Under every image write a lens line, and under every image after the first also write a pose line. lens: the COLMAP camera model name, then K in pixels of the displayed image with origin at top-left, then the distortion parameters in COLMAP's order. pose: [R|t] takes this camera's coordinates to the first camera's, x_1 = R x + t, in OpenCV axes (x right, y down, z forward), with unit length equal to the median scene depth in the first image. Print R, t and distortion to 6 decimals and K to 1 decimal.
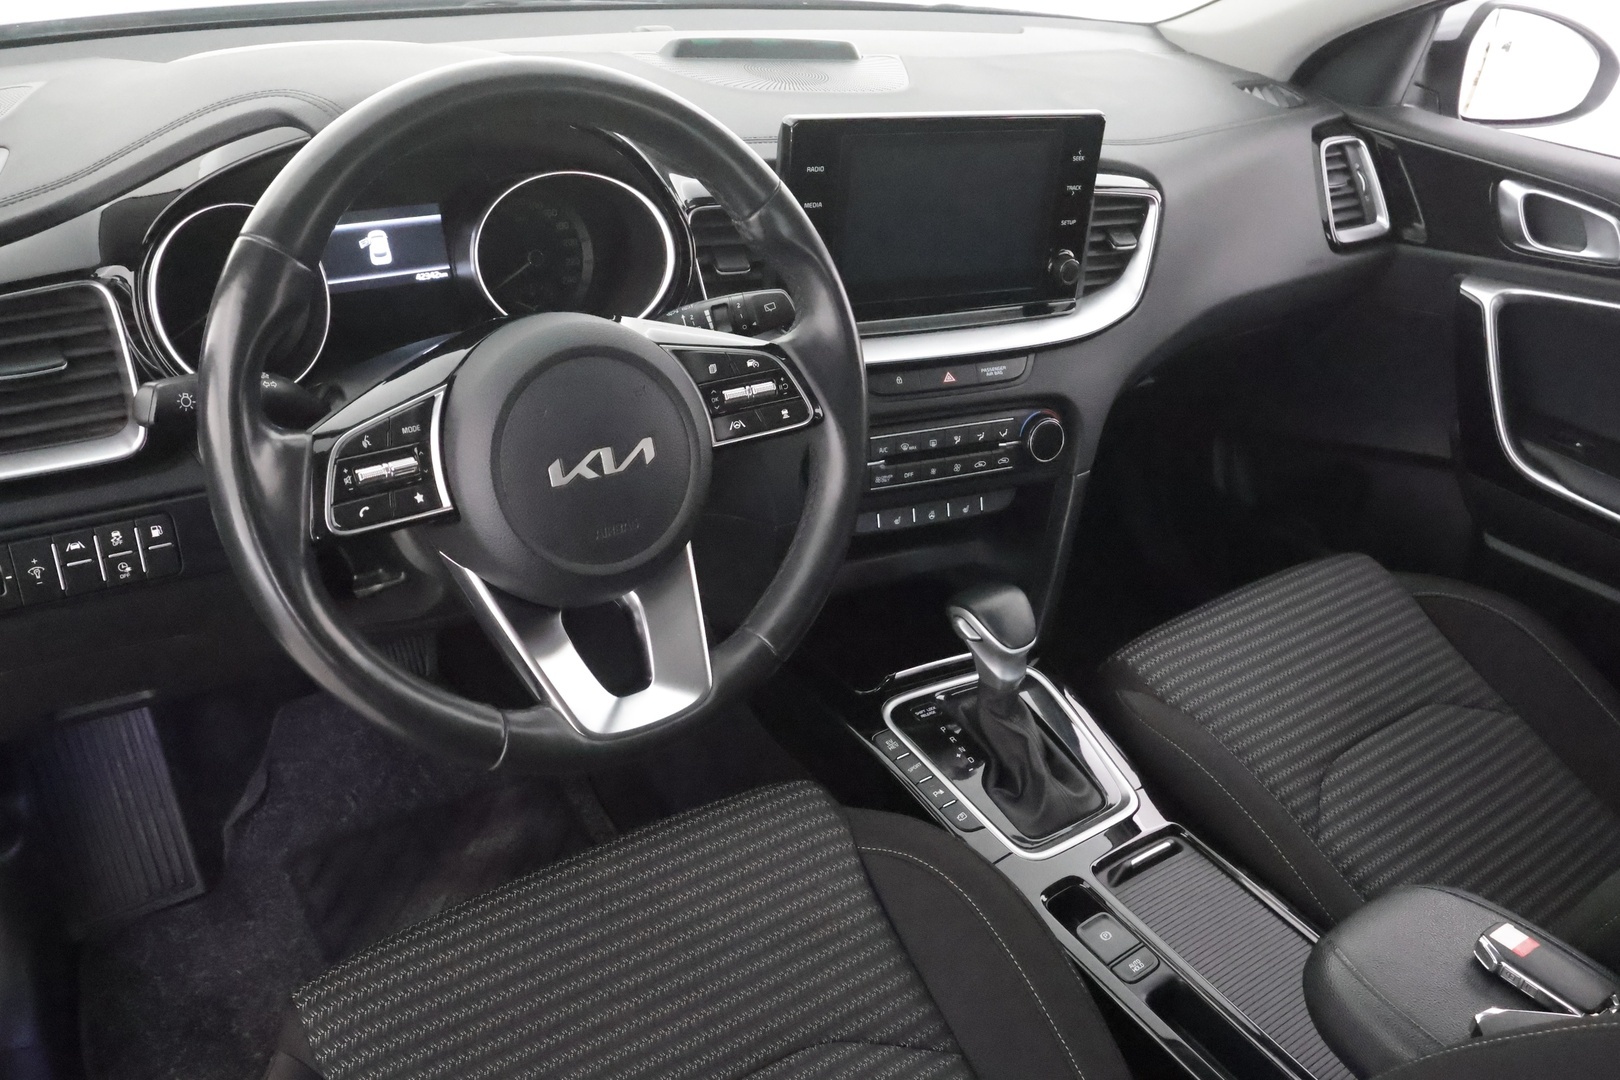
lens RADIAL K [[1268.9, 0, 810.0], [0, 1268.9, 540.0], [0, 0, 1]] dist [0.003096, 0.006513]
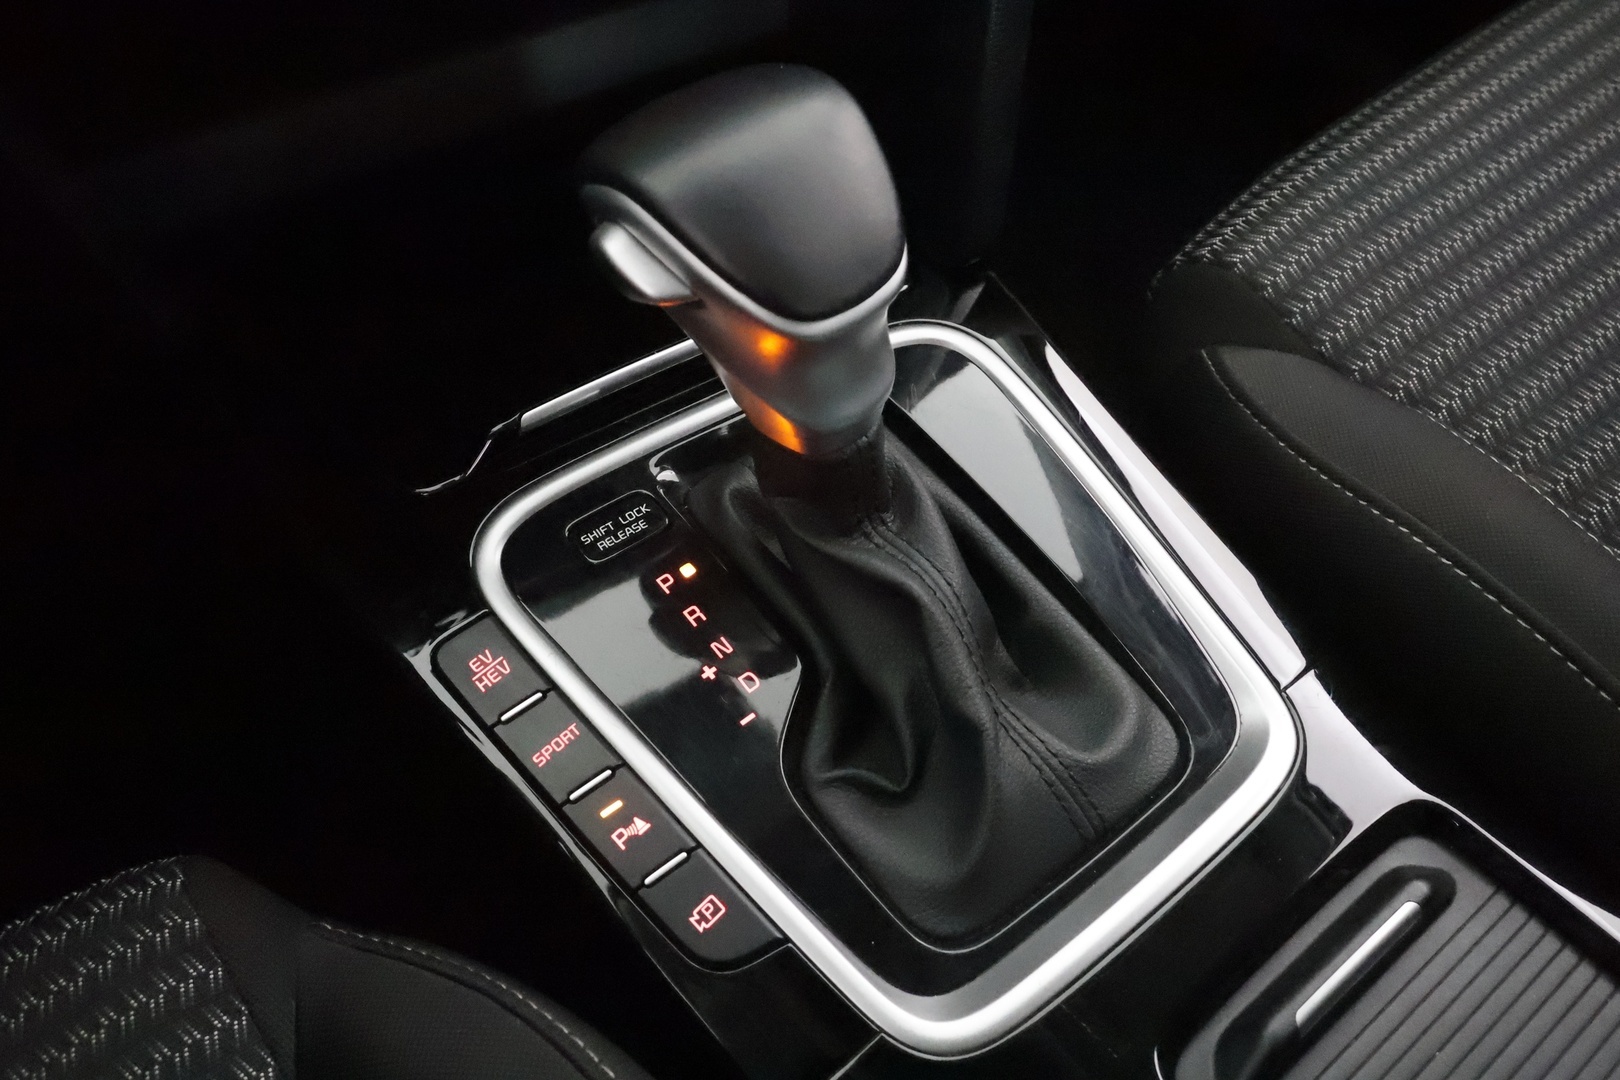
lens RADIAL K [[1268.9, 0, 810.0], [0, 1268.9, 540.0], [0, 0, 1]] dist [0.003096, 0.006513]
pose [[0.990782, -0.119856, -0.063135, 0.162417], [0.133968, 0.936045, 0.325382, 0.041194], [0.020098, -0.330840, 0.943473, 0.706239]]
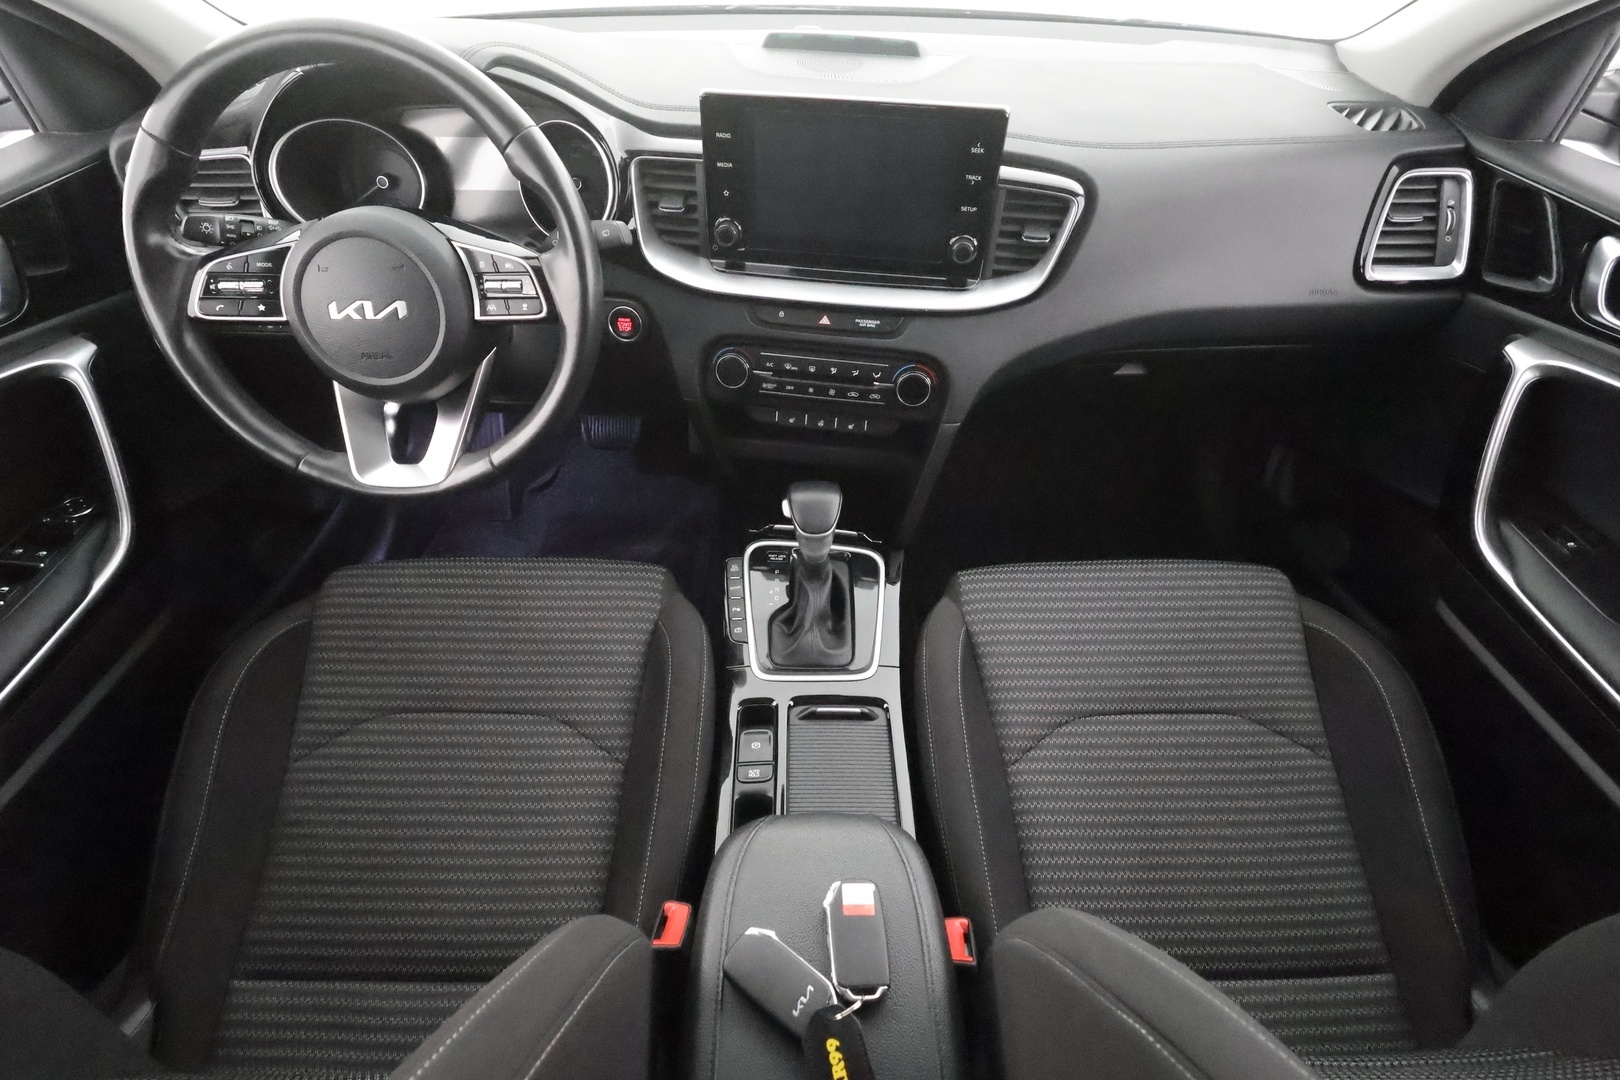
lens RADIAL K [[731.9, 0, 810.0], [0, 731.9, 540.0], [0, 0, 1]] dist [-0.002512, 0.000016]
pose [[0.817952, 0.336480, -0.466622, 0.506573], [-0.241686, 0.937049, 0.252047, -0.099626], [0.522056, -0.093386, 0.847783, 0.328822]]
